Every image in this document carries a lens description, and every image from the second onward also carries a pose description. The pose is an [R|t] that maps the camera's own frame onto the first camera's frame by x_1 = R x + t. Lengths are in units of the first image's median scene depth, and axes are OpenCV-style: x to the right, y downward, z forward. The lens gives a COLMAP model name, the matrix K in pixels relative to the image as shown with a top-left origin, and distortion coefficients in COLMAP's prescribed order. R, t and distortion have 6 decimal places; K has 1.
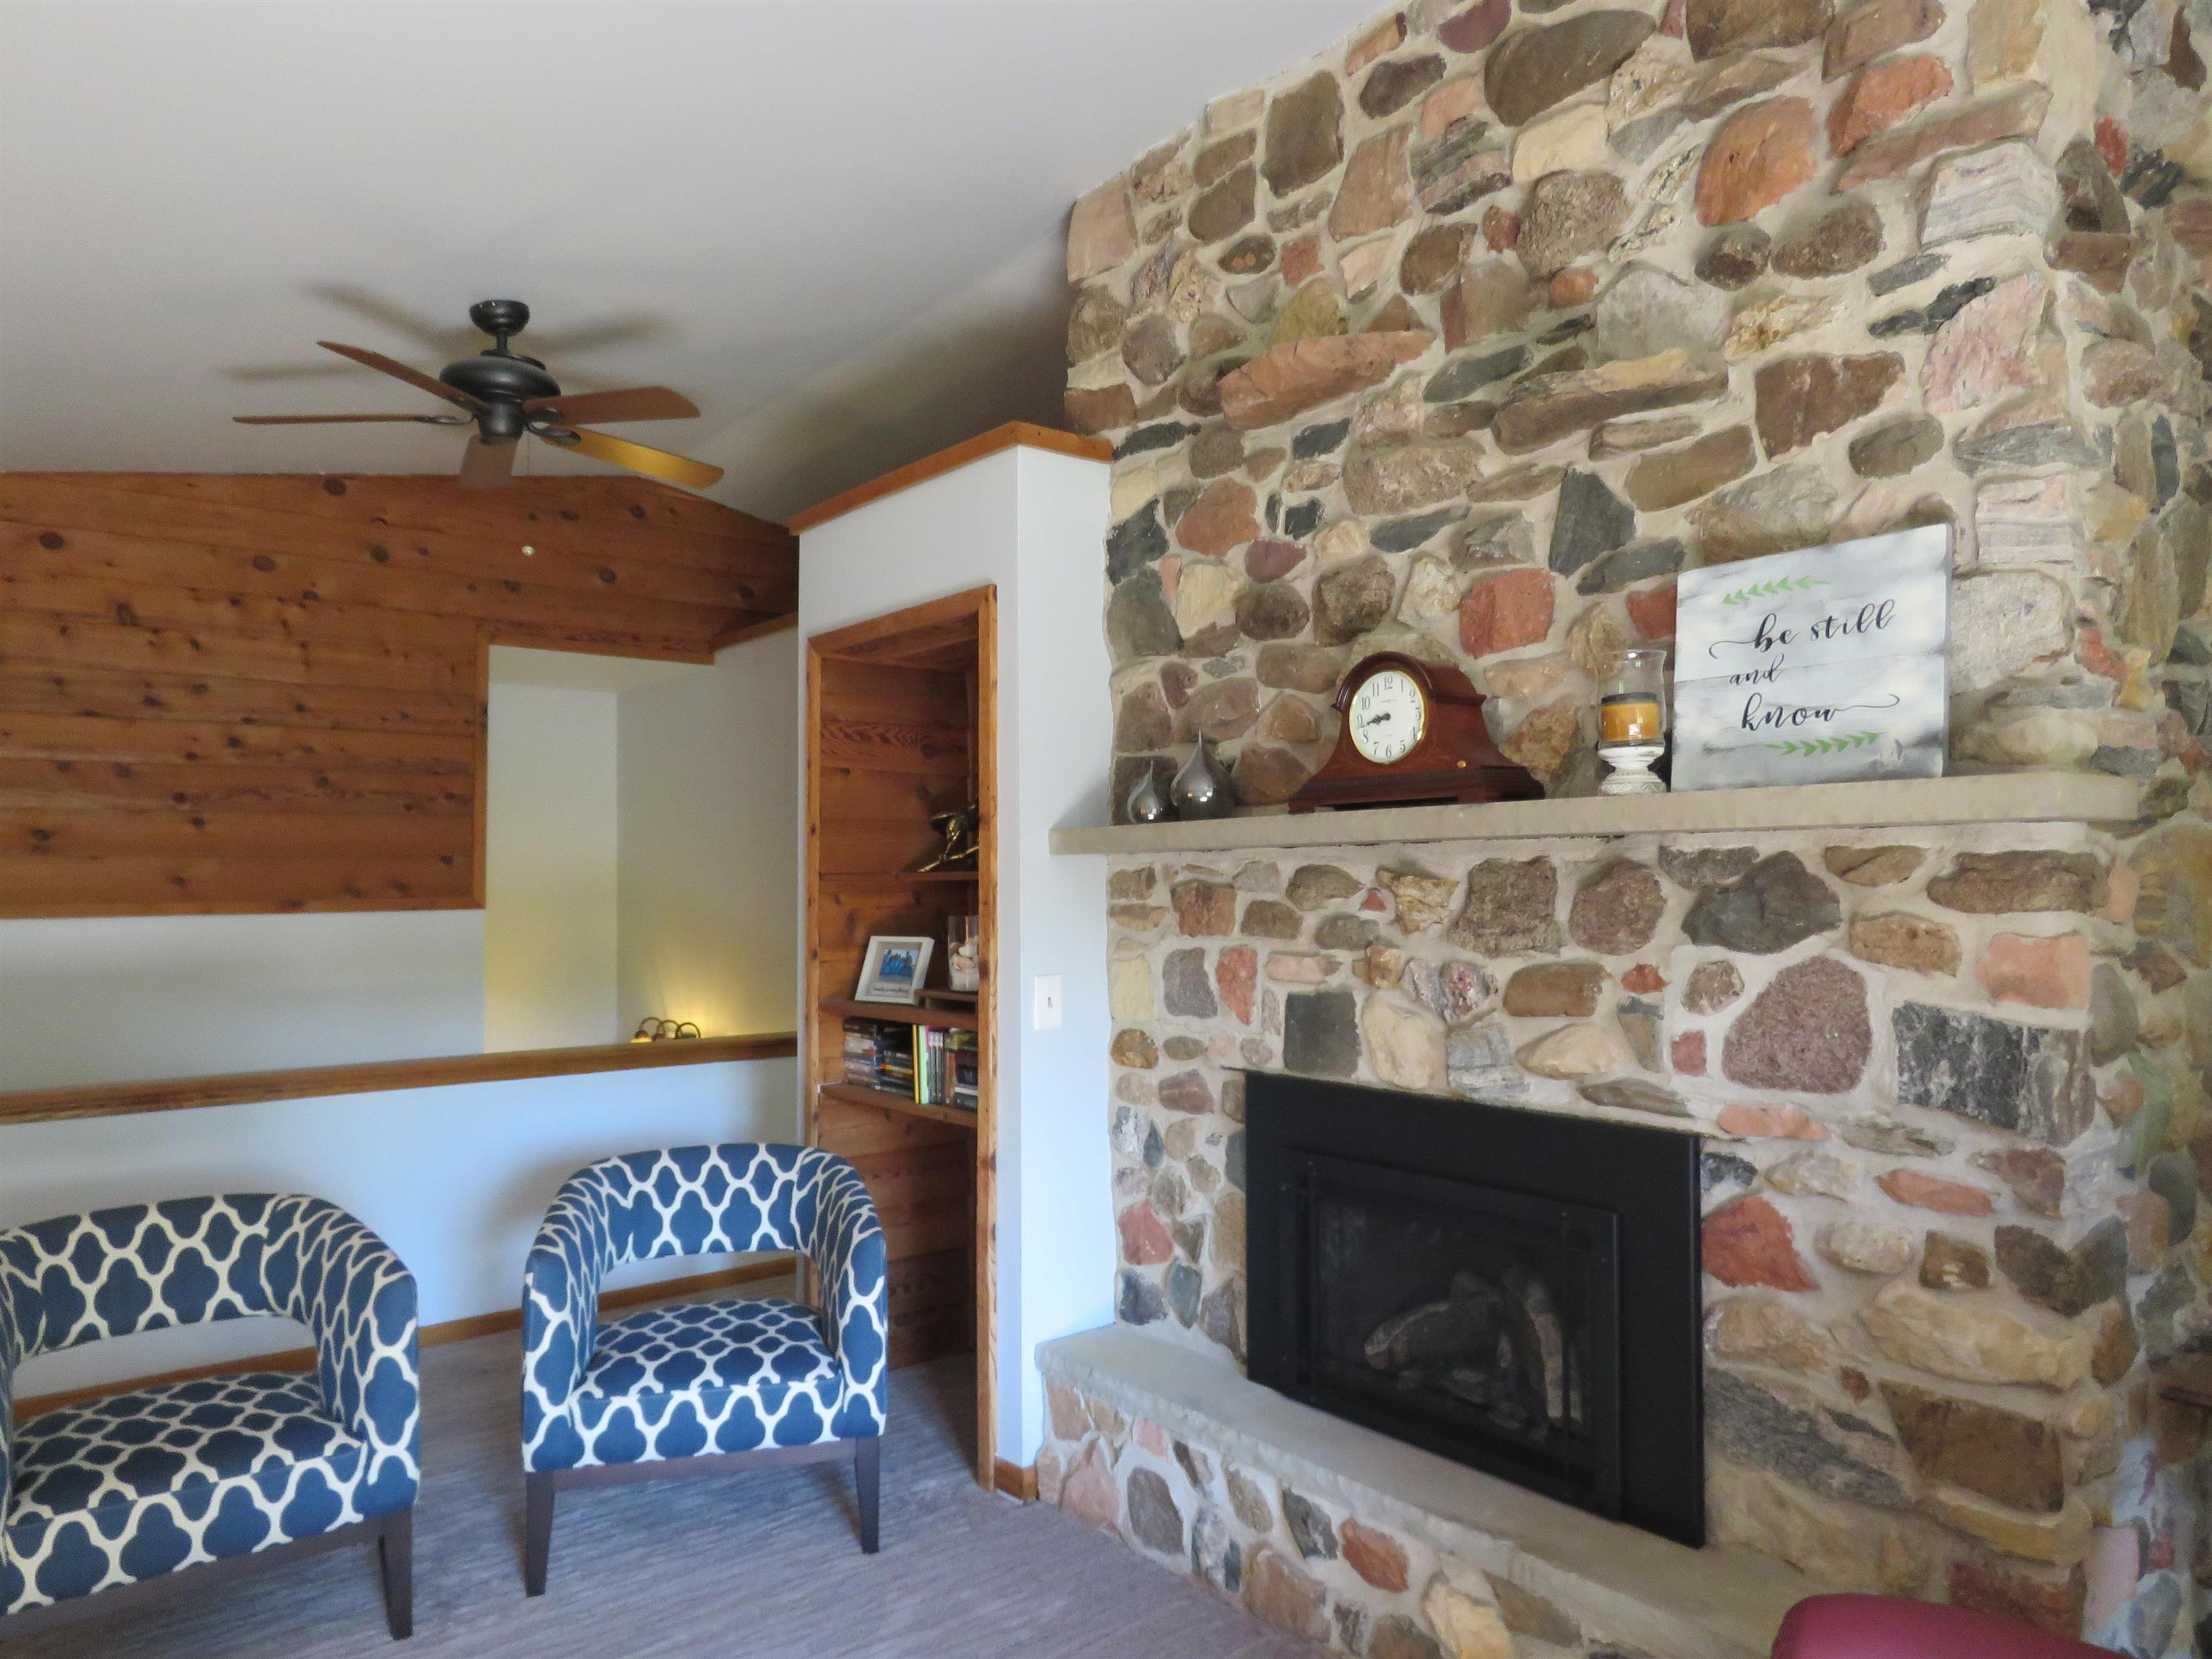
lens RADIAL K [[1408.7, 0, 1104.9], [0, 1408.7, 827.0], [0, 0, 1]] dist [-0.005222, 0.004791]
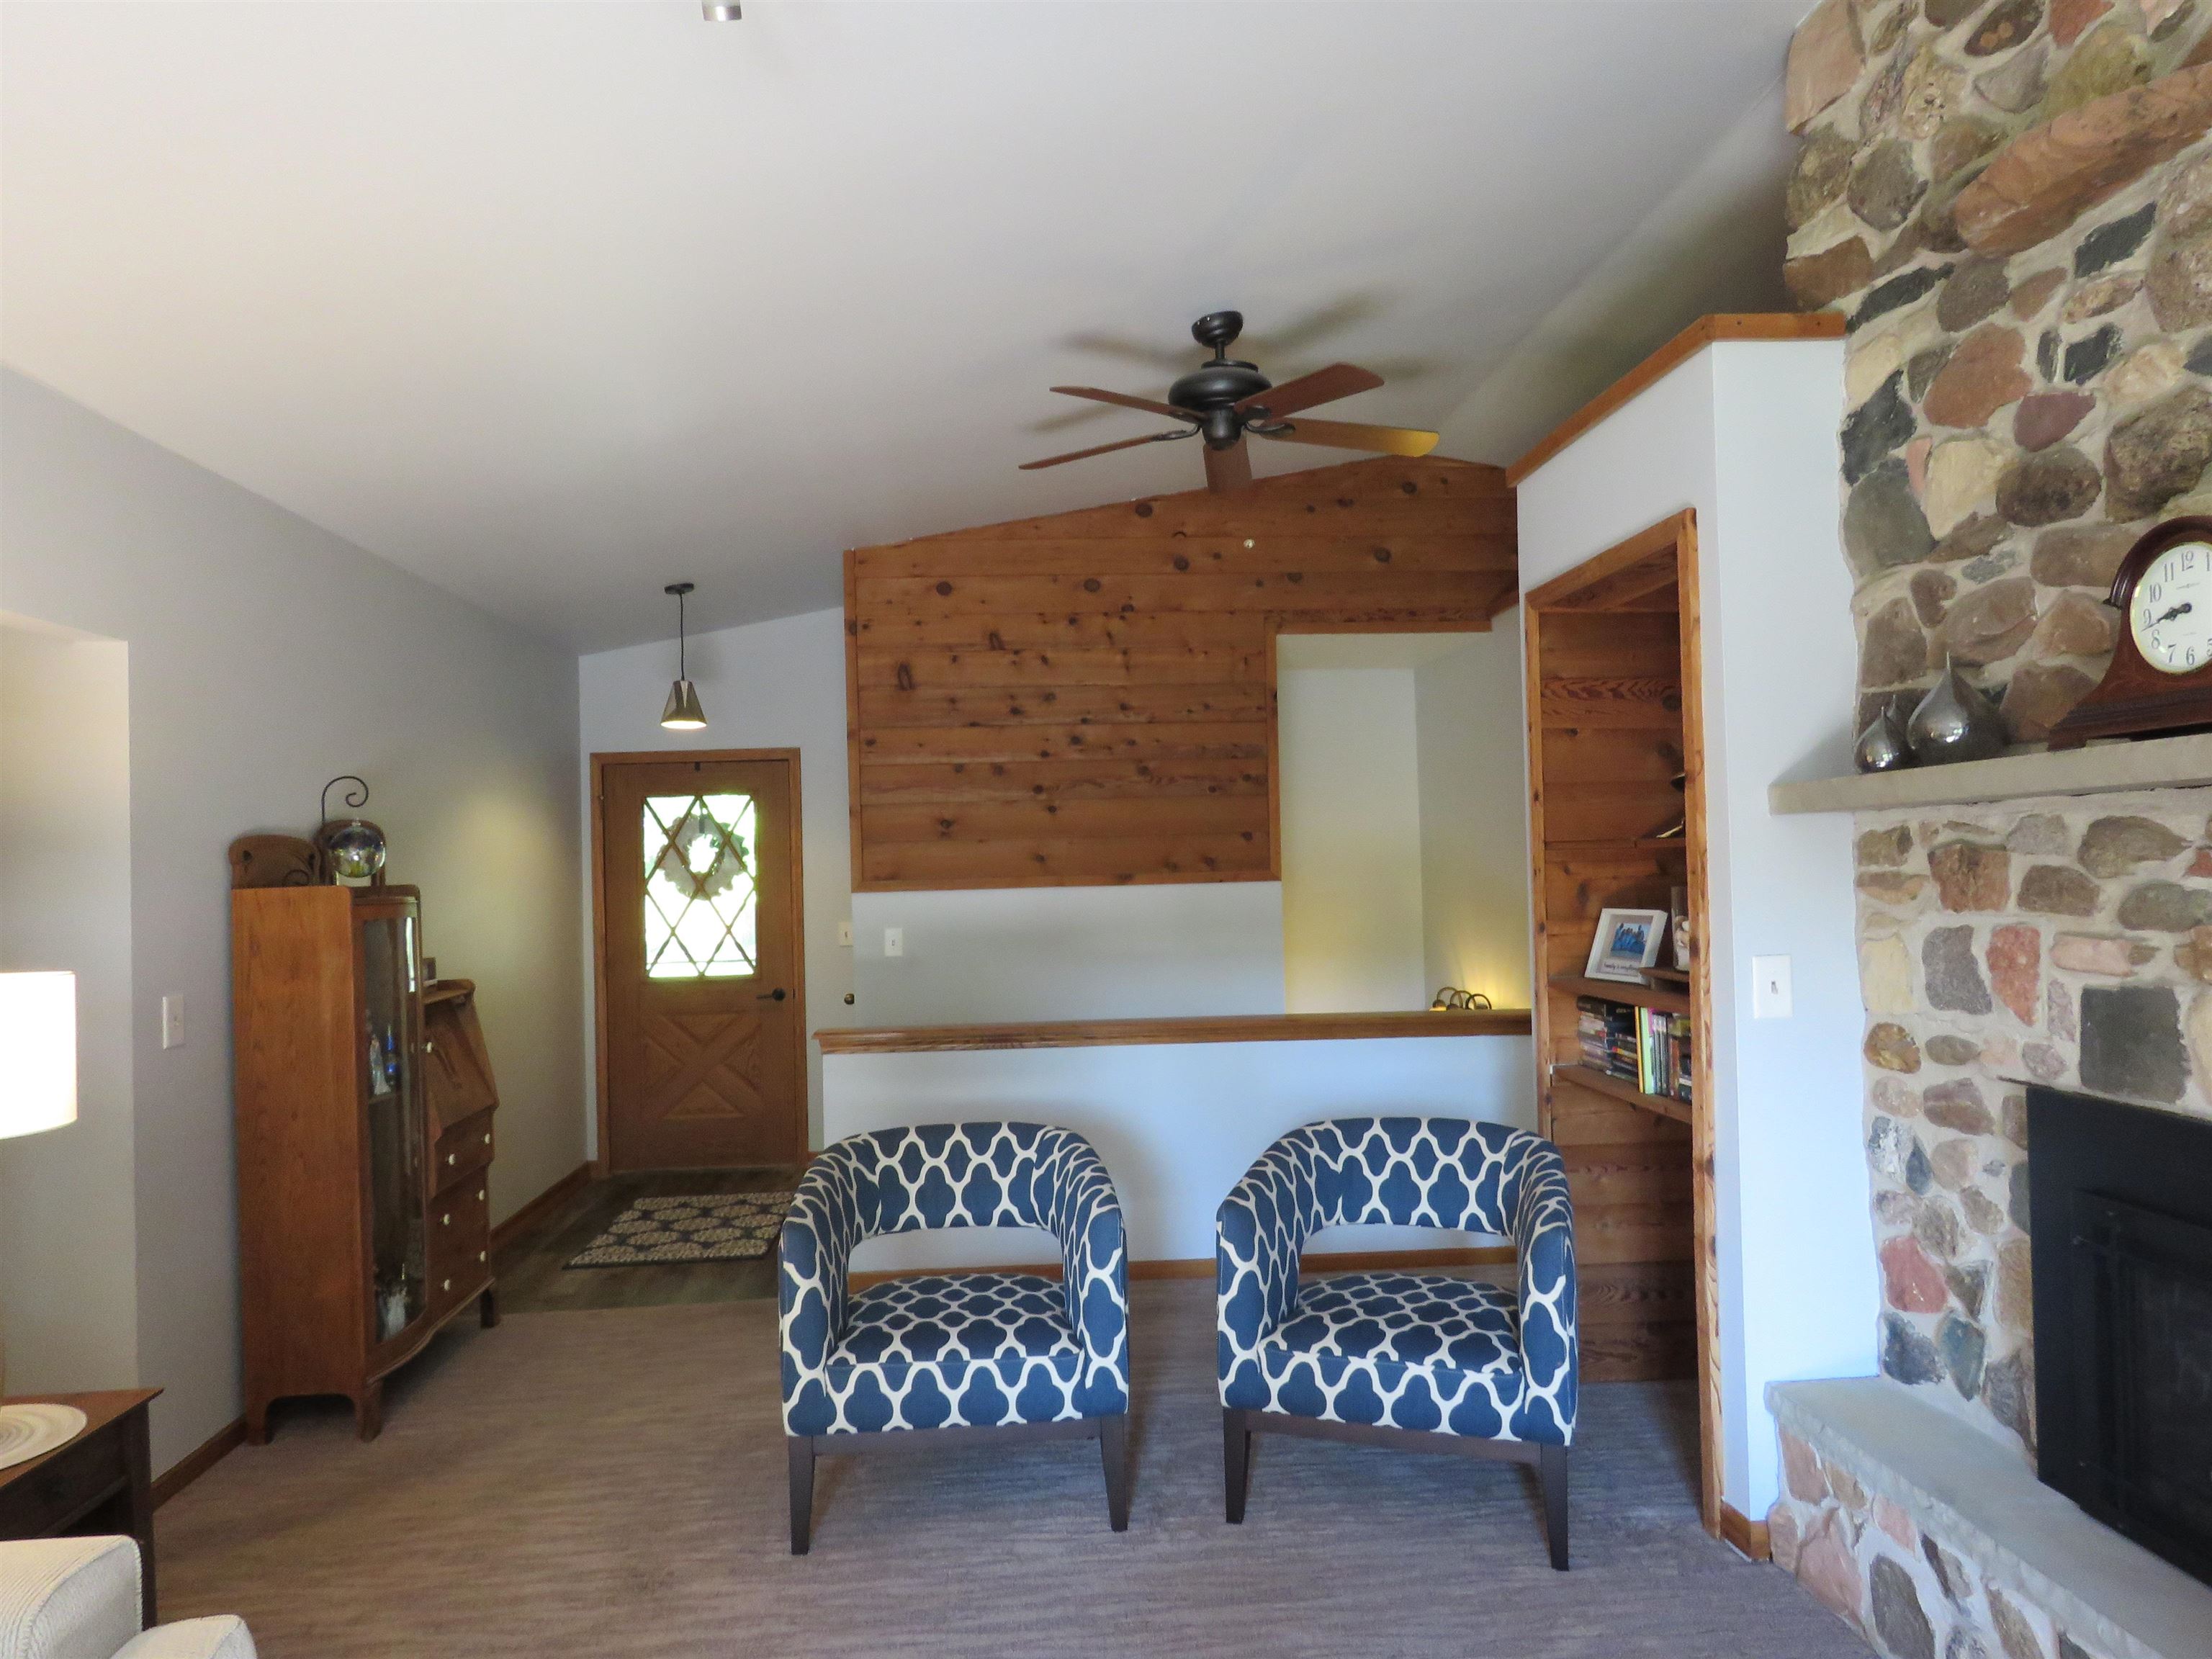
lens RADIAL K [[1408.7, 0, 1120.2], [0, 1408.7, 831.4], [0, 0, 1]] dist [-0.005222, 0.004791]
pose [[0.820111, -0.025424, -0.571640, 0.126856], [0.039654, 0.999136, 0.012453, 0.003712], [0.570829, -0.032881, 0.820410, 0.076634]]
